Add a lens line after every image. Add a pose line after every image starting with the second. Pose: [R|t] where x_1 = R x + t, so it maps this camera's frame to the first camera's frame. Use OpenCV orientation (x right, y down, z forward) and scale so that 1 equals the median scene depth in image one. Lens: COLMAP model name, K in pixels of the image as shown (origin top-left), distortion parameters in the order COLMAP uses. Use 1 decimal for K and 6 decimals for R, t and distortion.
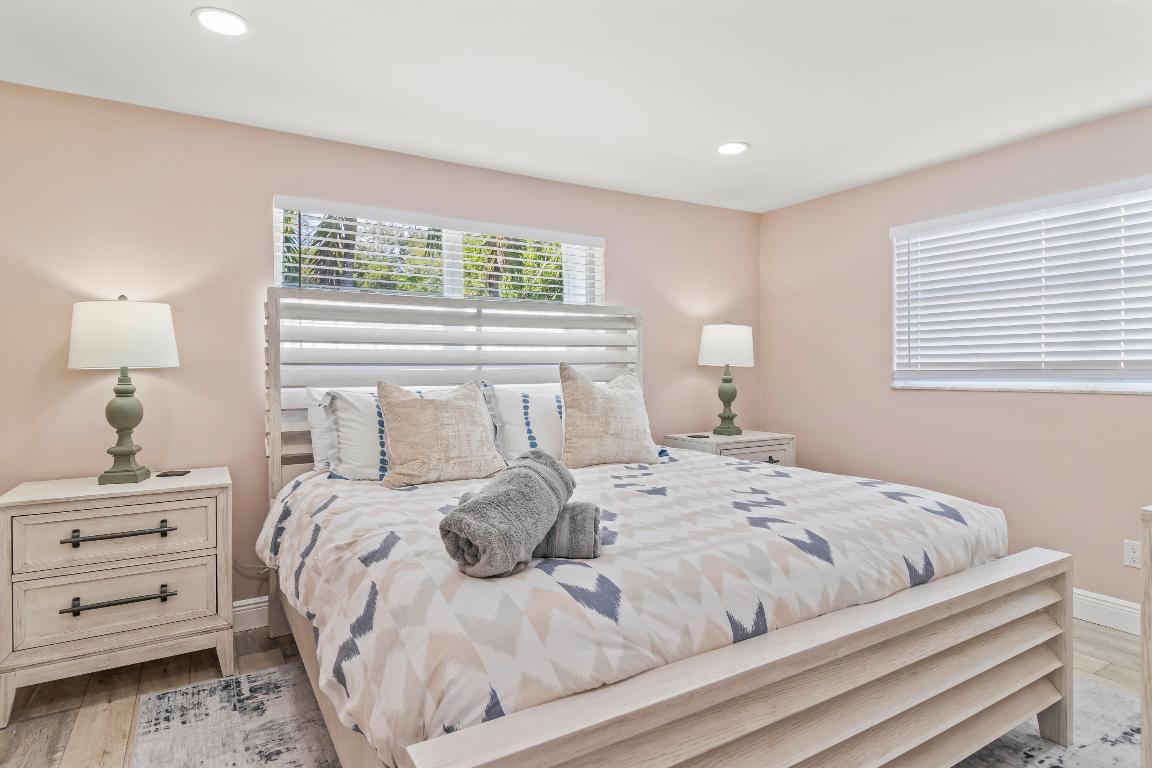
lens RADIAL K [[615.9, 0, 572.8], [0, 615.9, 372.1], [0, 0, 1]] dist [0.000102, -0.000005]
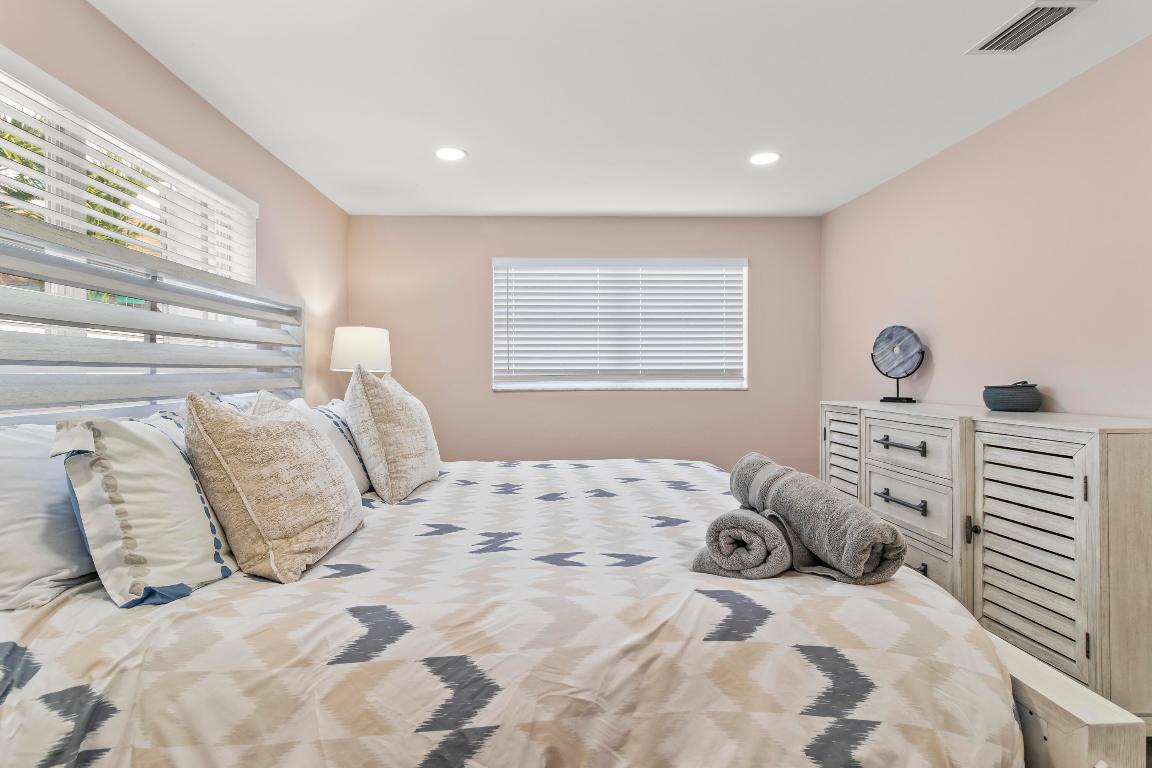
lens RADIAL K [[569.1, 0, 580.0], [0, 569.1, 369.4], [0, 0, 1]] dist [-0.002703, -0.000314]
pose [[0.490712, 0.009214, 0.871273, -0.450550], [0.006745, 0.999874, -0.014373, 0.002250], [-0.871296, 0.012930, 0.490588, 0.369286]]
